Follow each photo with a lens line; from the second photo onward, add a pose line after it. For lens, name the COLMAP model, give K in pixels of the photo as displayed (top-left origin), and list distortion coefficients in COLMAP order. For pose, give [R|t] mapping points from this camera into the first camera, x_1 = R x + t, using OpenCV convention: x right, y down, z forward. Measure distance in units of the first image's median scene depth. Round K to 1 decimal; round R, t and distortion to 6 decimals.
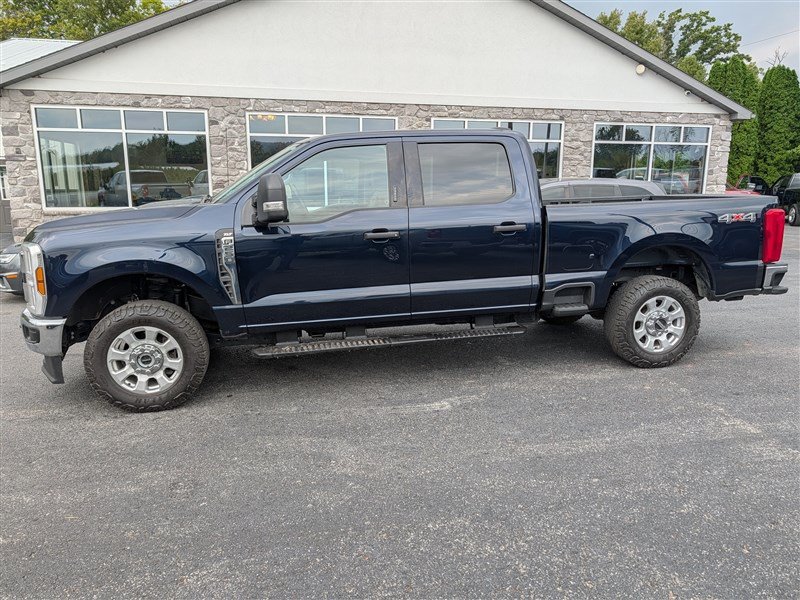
lens RADIAL K [[563.0, 0, 396.2], [0, 563.0, 295.4], [0, 0, 1]] dist [0.008387, -0.003287]
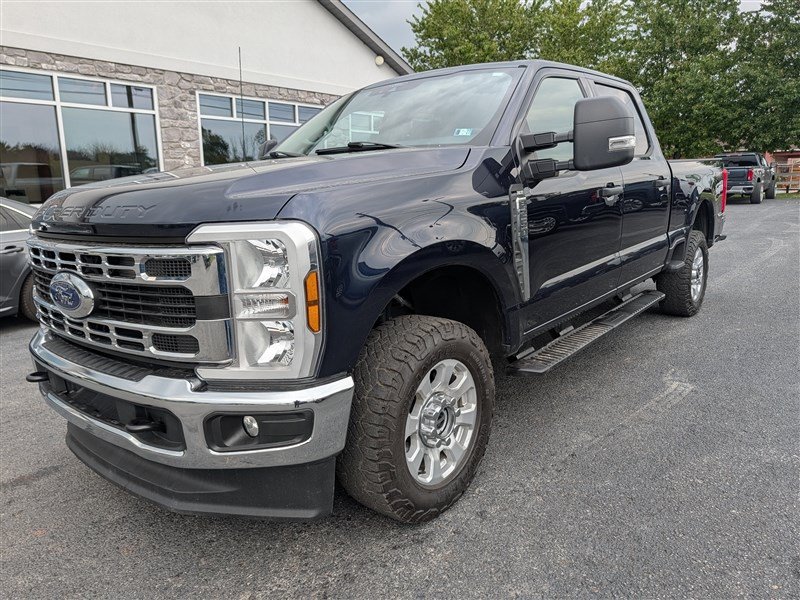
lens RADIAL K [[576.4, 0, 377.5], [0, 576.4, 298.1], [0, 0, 1]] dist [0.003482, 0.001446]
pose [[0.791447, -0.133998, 0.596369, -0.726057], [0.139171, 0.989553, 0.037647, -0.032347], [-0.595183, 0.053201, 0.801827, 0.507626]]
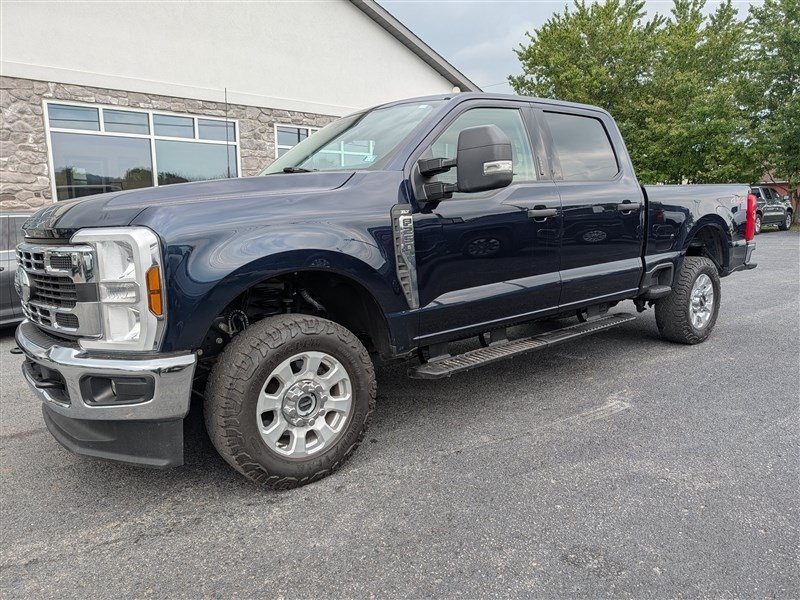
lens RADIAL K [[571.4, 0, 385.5], [0, 571.4, 310.5], [0, 0, 1]] dist [0.009946, -0.006458]
pose [[0.890910, -0.085354, 0.446087, -0.574988], [0.098991, 0.995061, -0.007308, 0.018233], [-0.443260, 0.050670, 0.894960, 0.318959]]
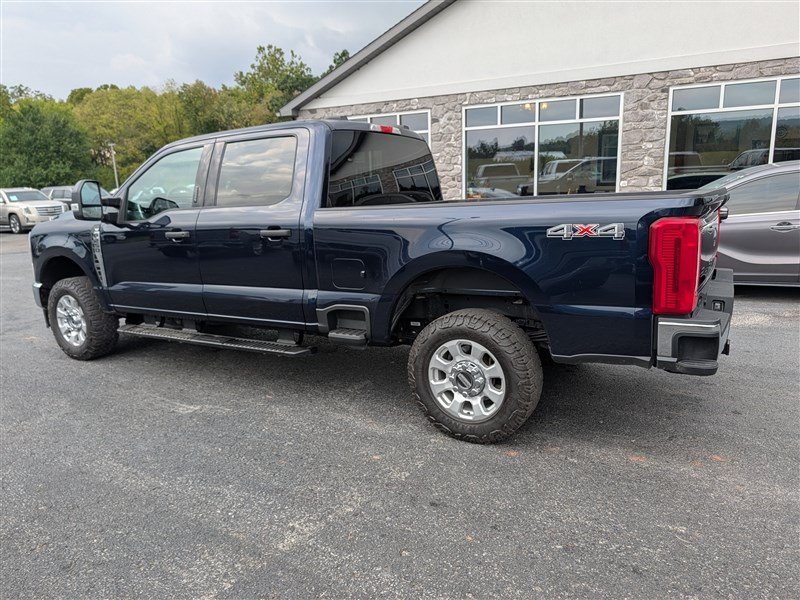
lens RADIAL K [[563.0, 0, 396.2], [0, 563.0, 295.4], [0, 0, 1]] dist [0.008387, -0.003287]
pose [[0.742019, 0.112228, -0.660919, 0.899078], [-0.100686, 0.993361, 0.055637, -0.087366], [0.662775, 0.025262, 0.748392, 0.446591]]
